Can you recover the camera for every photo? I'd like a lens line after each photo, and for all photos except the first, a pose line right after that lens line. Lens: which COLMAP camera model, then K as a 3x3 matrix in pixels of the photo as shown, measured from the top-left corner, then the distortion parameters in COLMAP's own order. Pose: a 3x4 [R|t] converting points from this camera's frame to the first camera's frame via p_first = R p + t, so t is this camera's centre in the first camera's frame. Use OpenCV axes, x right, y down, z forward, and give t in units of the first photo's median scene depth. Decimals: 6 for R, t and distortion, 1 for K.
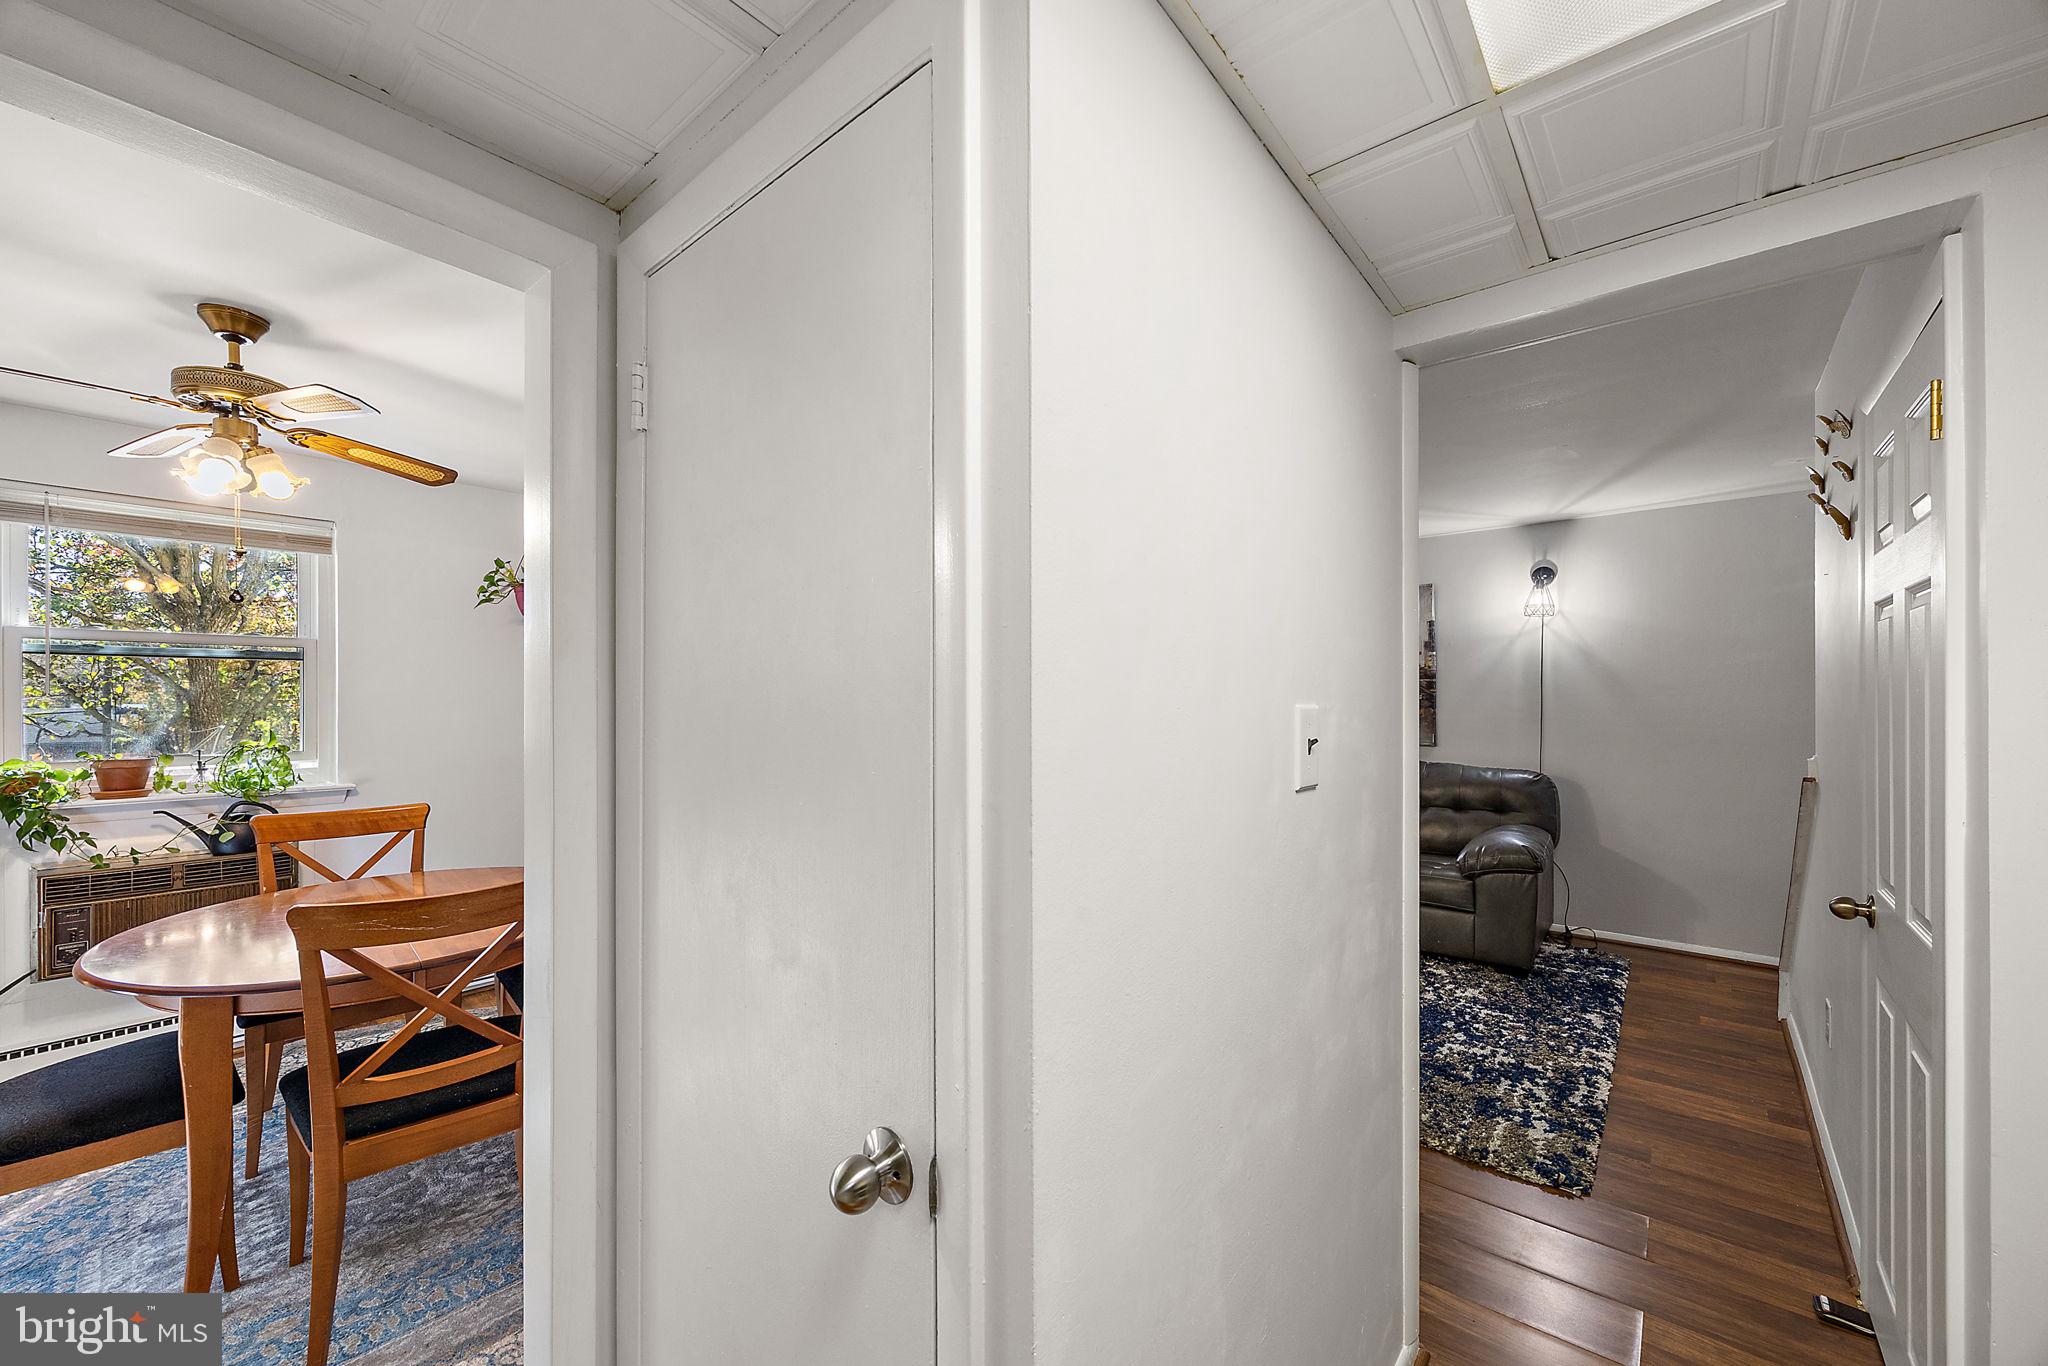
lens RADIAL K [[786.6, 0, 1031.1], [0, 786.6, 709.1], [0, 0, 1]] dist [-0.003493, -0.000506]
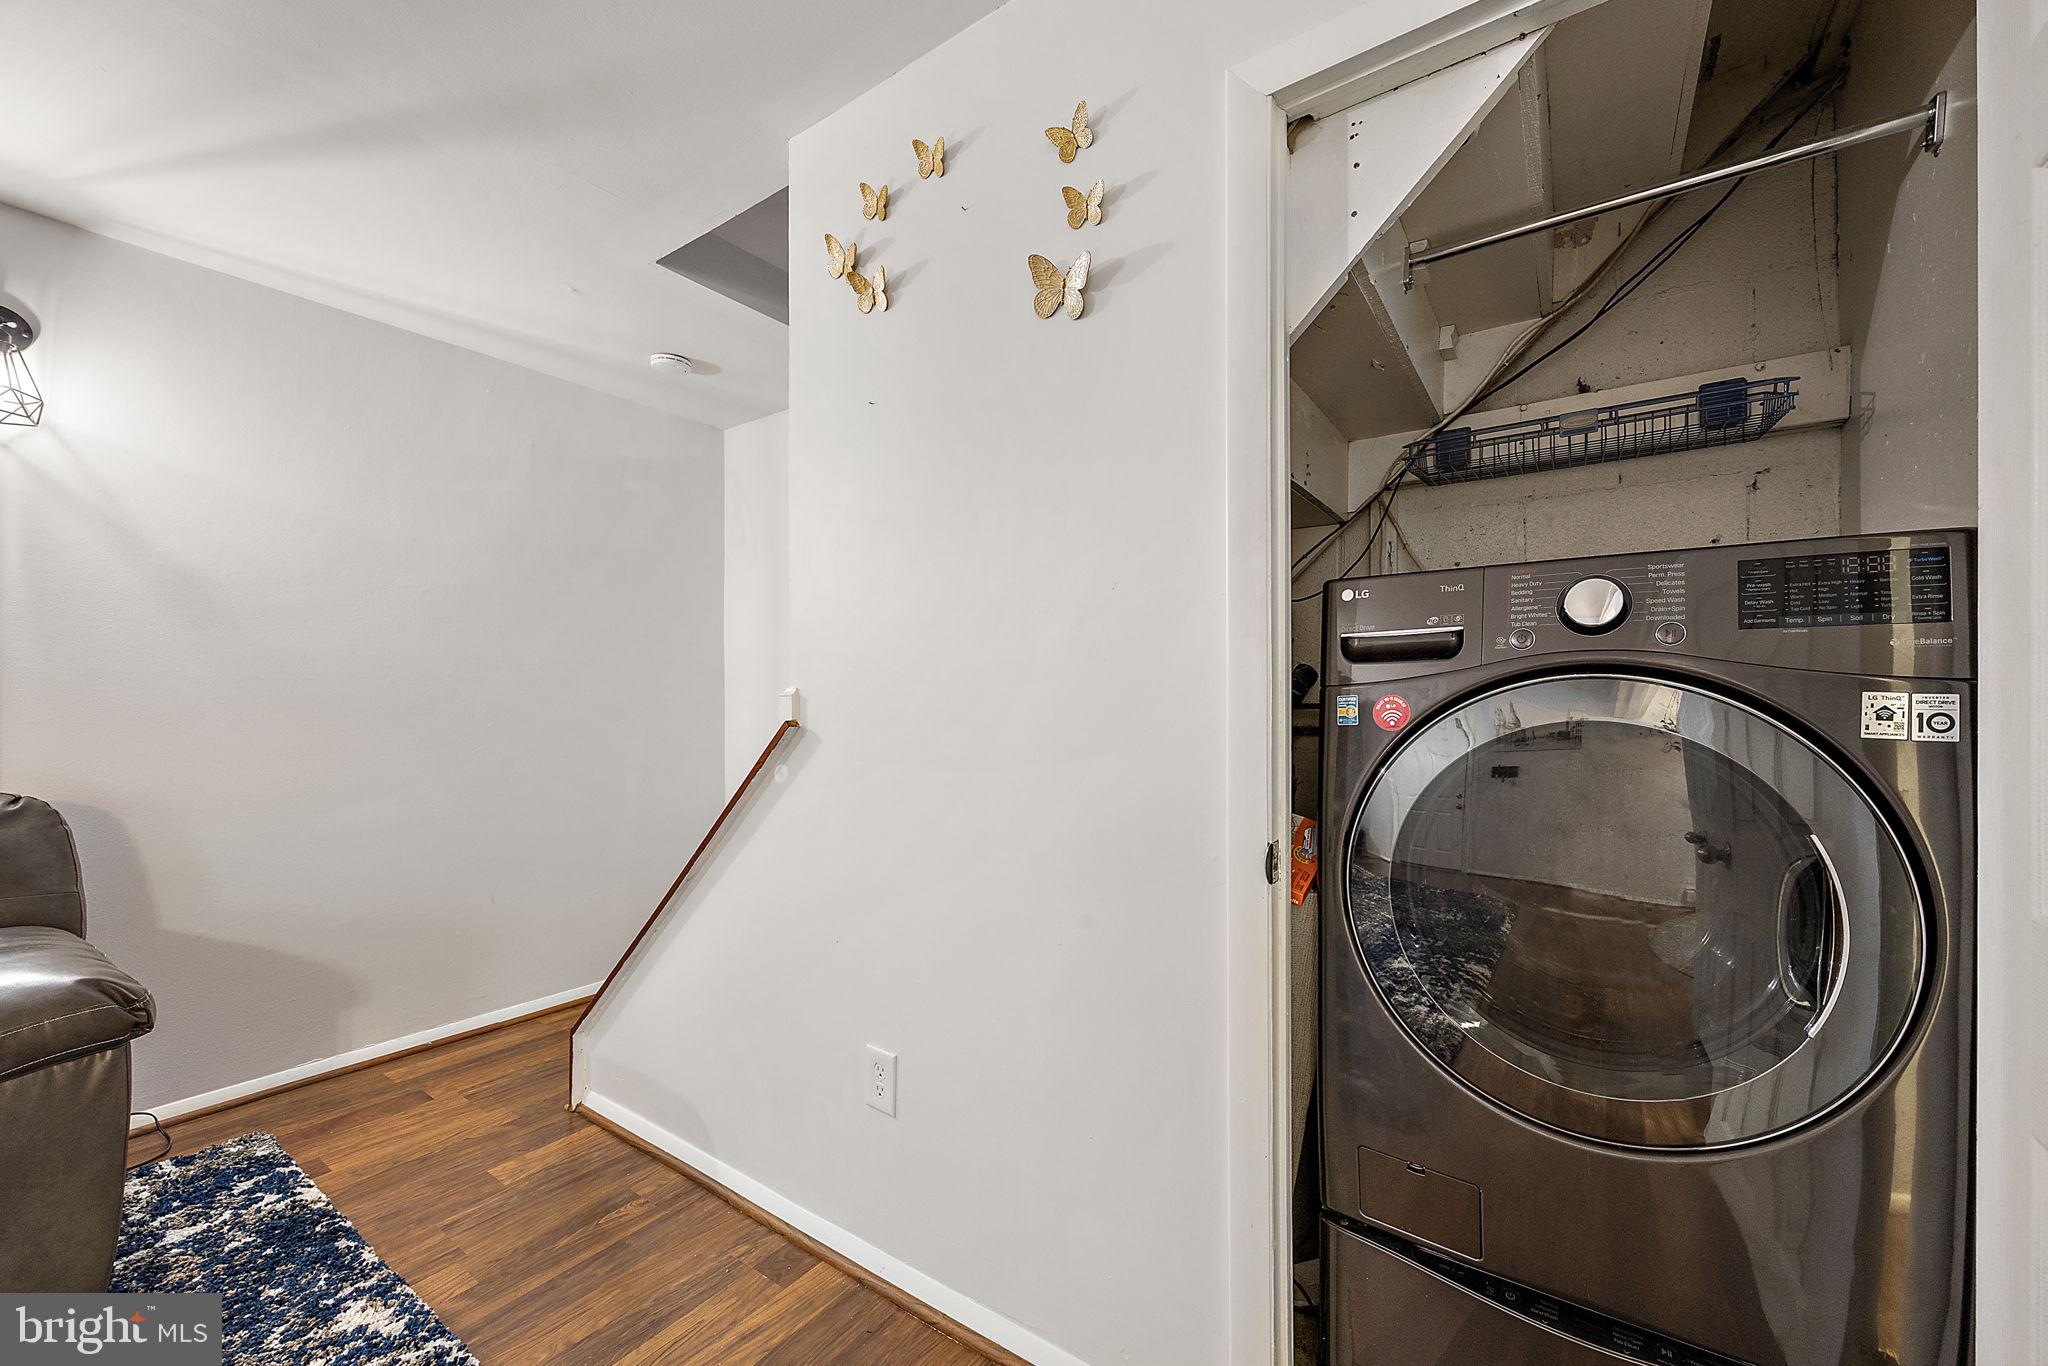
lens RADIAL K [[786.6, 0, 1055.6], [0, 786.6, 711.2], [0, 0, 1]] dist [-0.003493, -0.000506]
pose [[-0.110736, -0.002342, 0.993847, 0.219205], [0.021640, 0.999754, 0.004767, 0.057262], [-0.993614, 0.022035, -0.110658, 0.591229]]
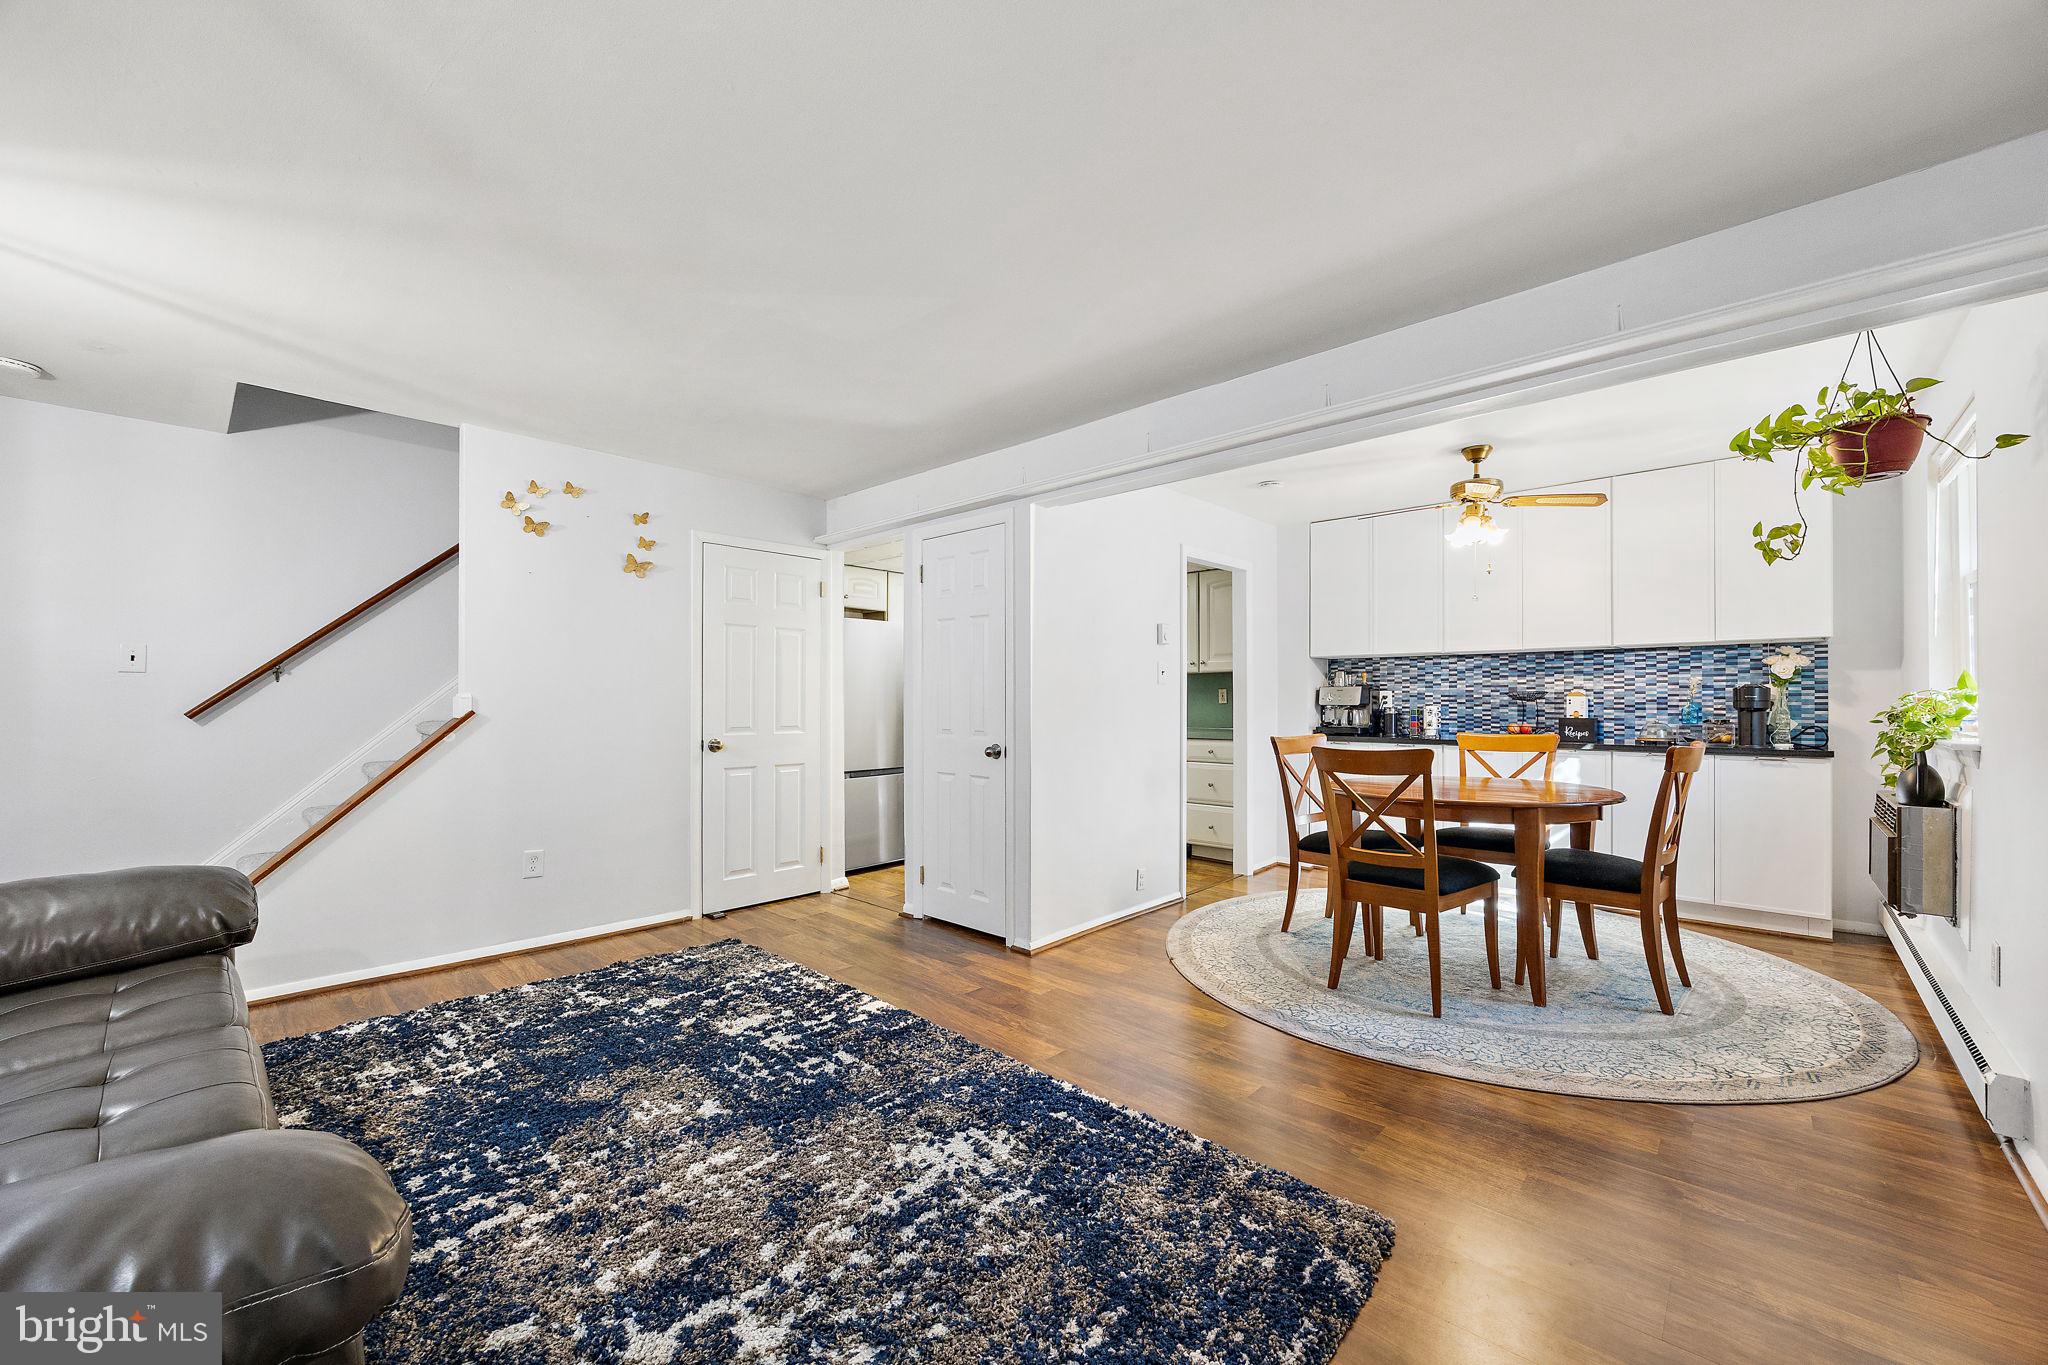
lens RADIAL K [[786.6, 0, 1024.5], [0, 786.6, 699.6], [0, 0, 1]] dist [-0.003493, -0.000506]
pose [[-0.997757, 0.000415, 0.066937, -0.033474], [0.001632, 0.999834, 0.018119, 0.033228], [-0.066919, 0.018188, -0.997593, 1.592481]]
